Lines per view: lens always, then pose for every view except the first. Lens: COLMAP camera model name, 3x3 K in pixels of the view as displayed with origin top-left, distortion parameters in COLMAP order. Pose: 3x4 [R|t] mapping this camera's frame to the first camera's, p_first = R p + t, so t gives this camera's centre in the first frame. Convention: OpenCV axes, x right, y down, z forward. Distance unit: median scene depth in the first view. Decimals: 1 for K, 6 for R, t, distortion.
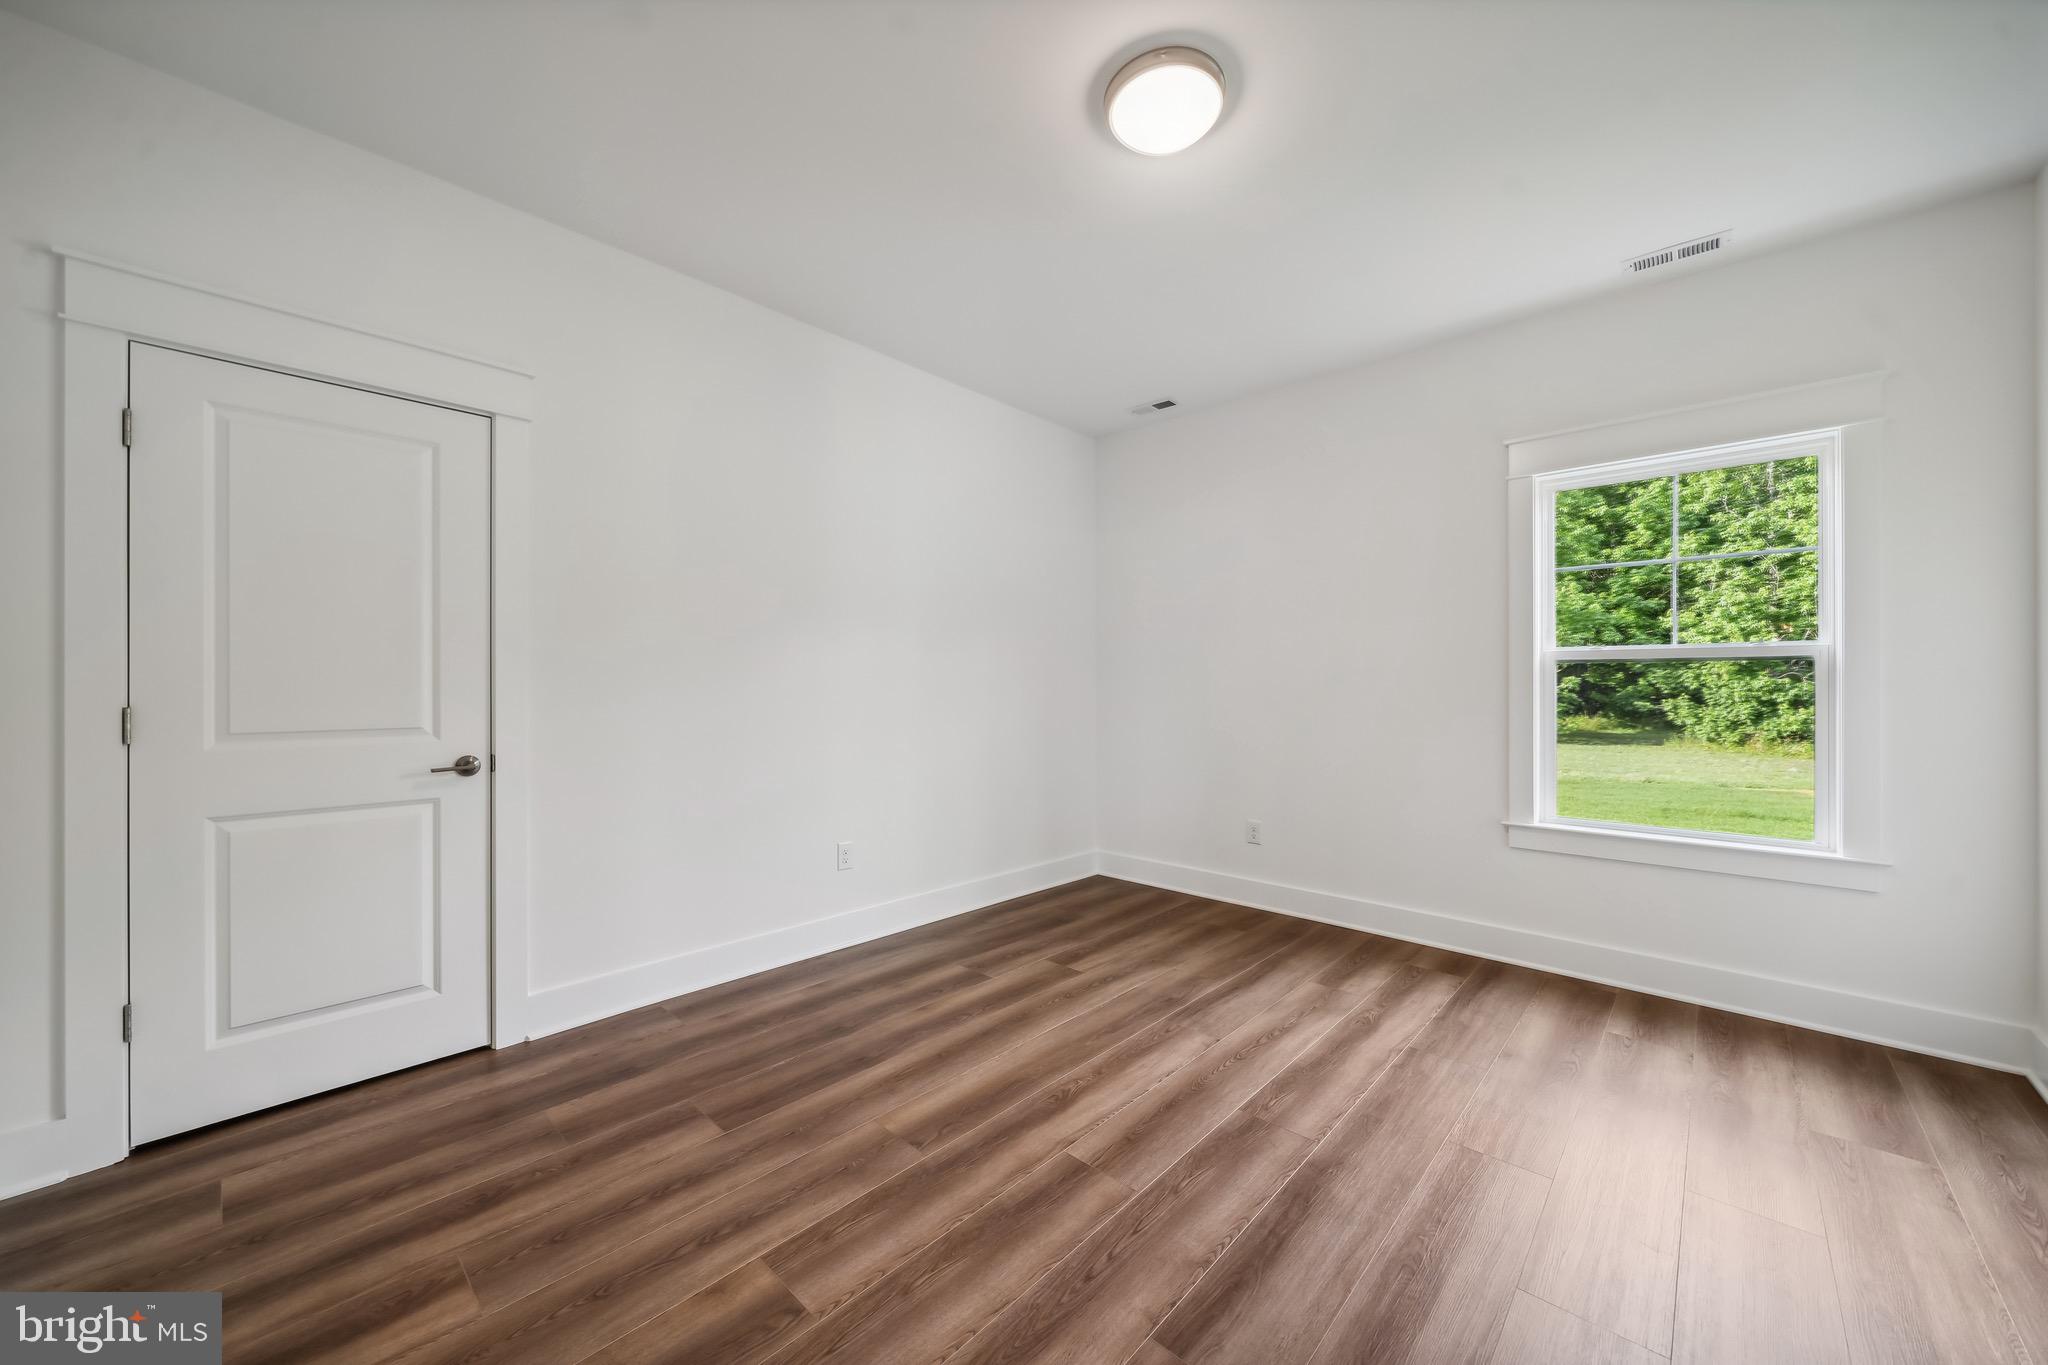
lens RADIAL K [[761.9, 0, 1018.4], [0, 761.9, 683.7], [0, 0, 1]] dist [-0.005369, -0.000534]
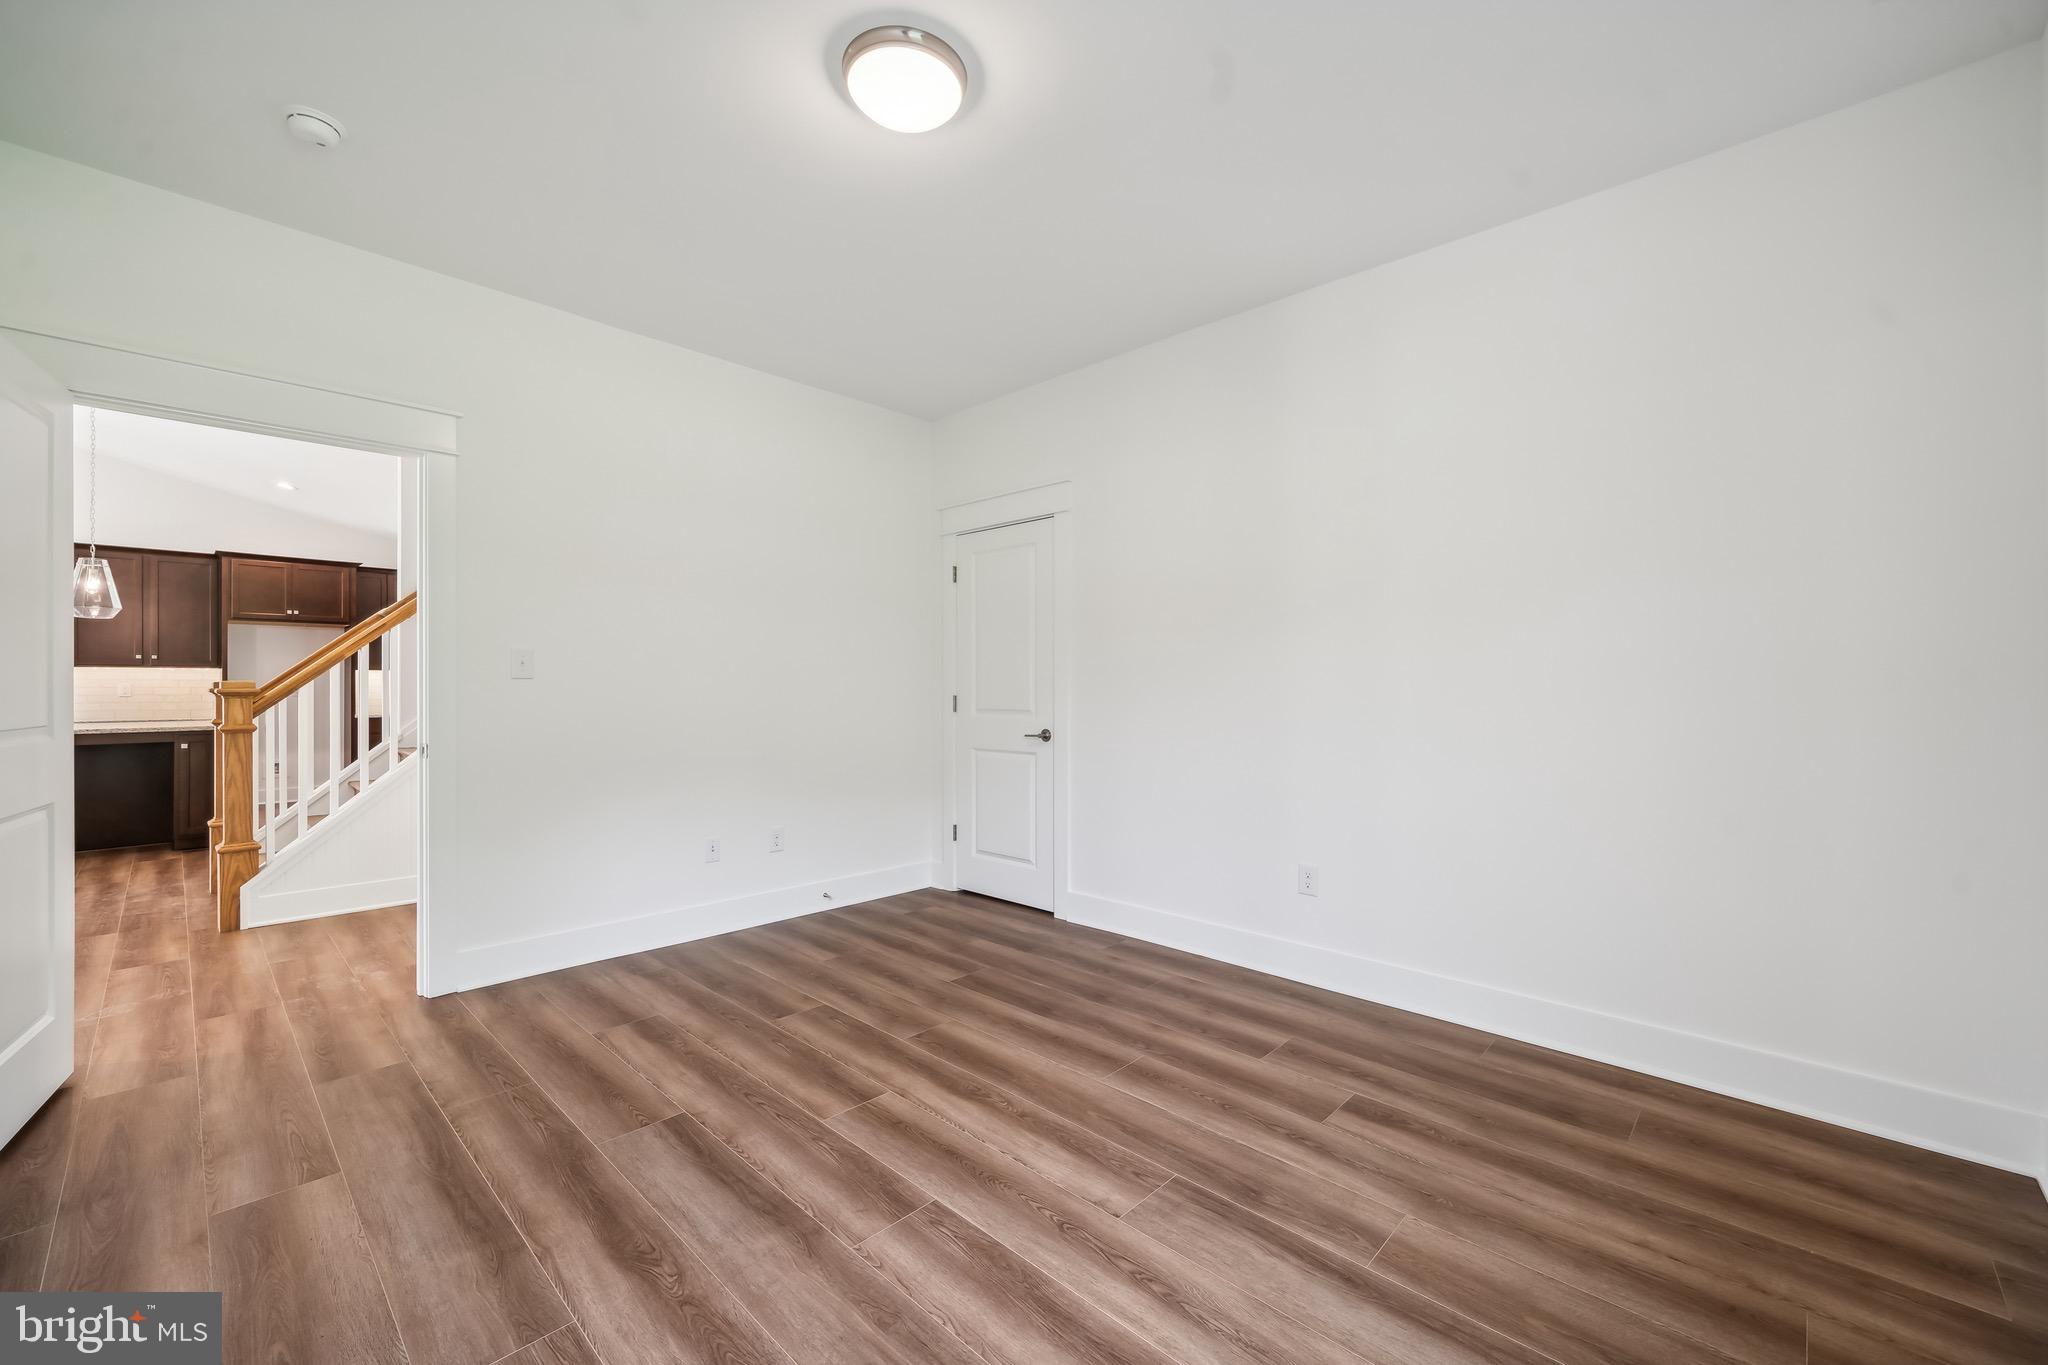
lens RADIAL K [[842.8, 0, 1029.5], [0, 842.8, 698.3], [0, 0, 1]] dist [0.002412, 0.000227]
pose [[-0.029738, 0.012093, -0.999485, 1.044367], [0.003707, 0.999921, 0.011988, 0.007261], [0.999551, -0.003348, -0.029780, 0.992119]]
